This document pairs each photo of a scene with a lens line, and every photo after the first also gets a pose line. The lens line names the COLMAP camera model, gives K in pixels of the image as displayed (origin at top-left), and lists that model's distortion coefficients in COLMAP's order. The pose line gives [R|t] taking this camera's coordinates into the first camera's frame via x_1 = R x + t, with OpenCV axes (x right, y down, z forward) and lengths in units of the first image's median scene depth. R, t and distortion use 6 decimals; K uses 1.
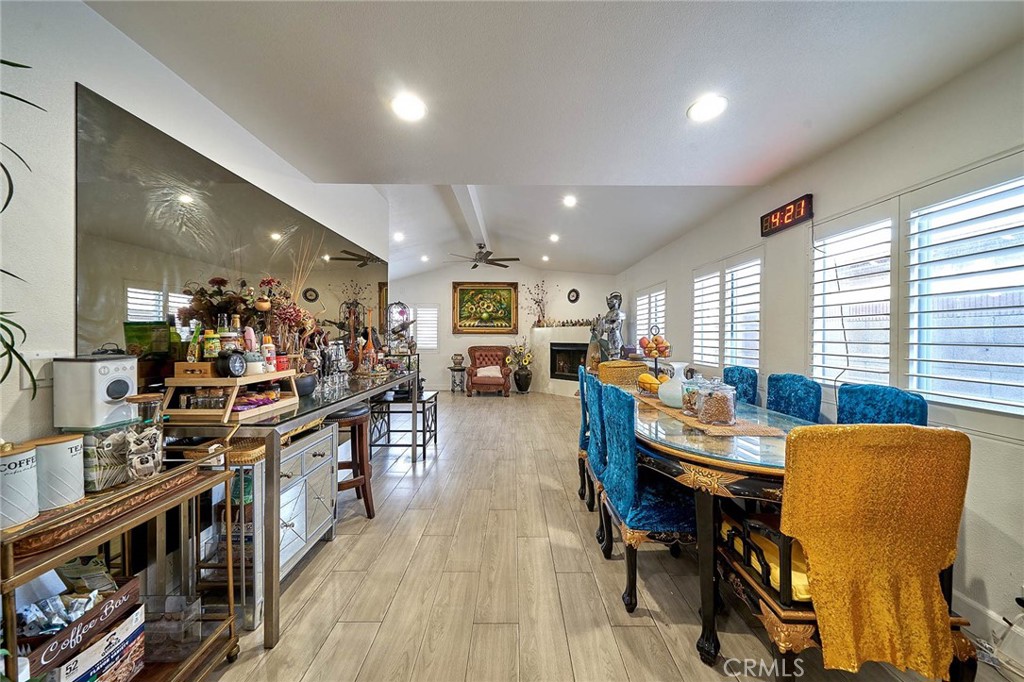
lens RADIAL K [[340.6, 0, 512.0], [0, 340.6, 341.0], [0, 0, 1]] dist [-0.006872, 0.000112]
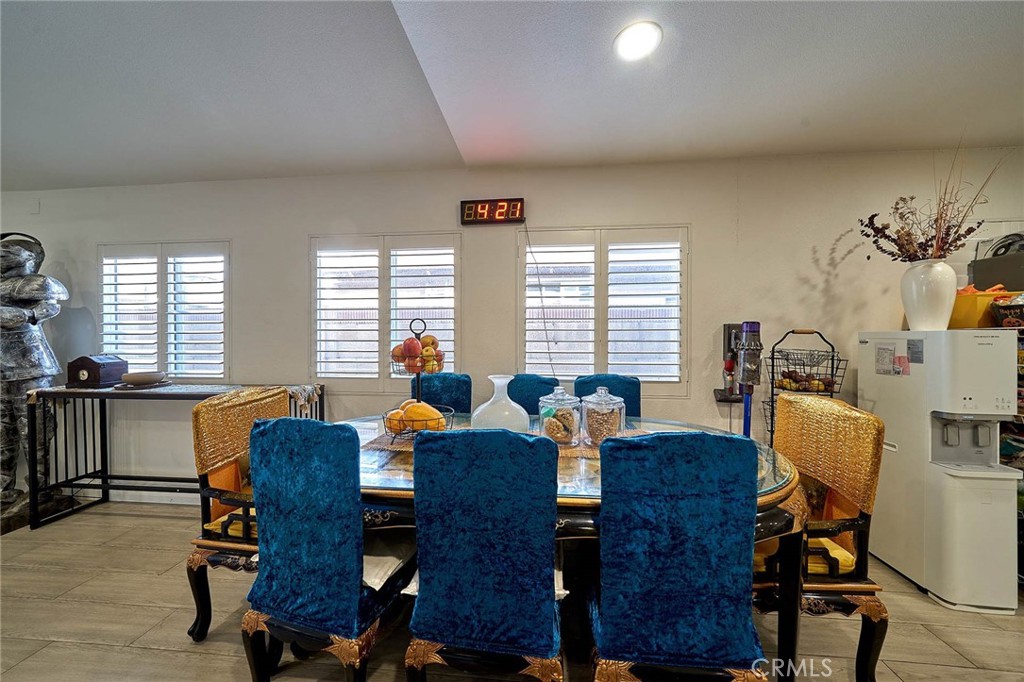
lens RADIAL K [[340.6, 0, 512.0], [0, 340.6, 341.0], [0, 0, 1]] dist [-0.006872, 0.000112]
pose [[0.082044, -0.012979, 0.996544, -0.047065], [0.016716, 0.999792, 0.011645, -0.003258], [-0.996488, 0.015703, 0.082244, 0.266105]]
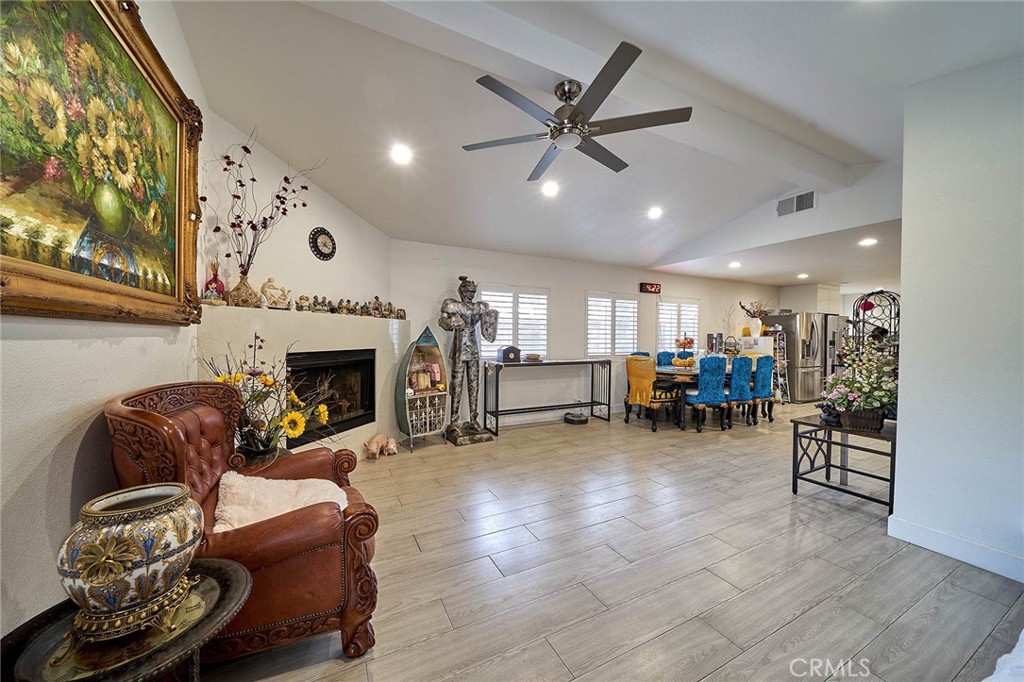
lens RADIAL K [[352.9, 0, 494.7], [0, 352.9, 337.6], [0, 0, 1]] dist [0.000201, -0.000017]
pose [[-0.423156, -0.010618, 0.905995, -0.312690], [0.004829, 0.999891, 0.013974, -0.015289], [-0.906044, 0.010288, -0.423058, 0.945046]]
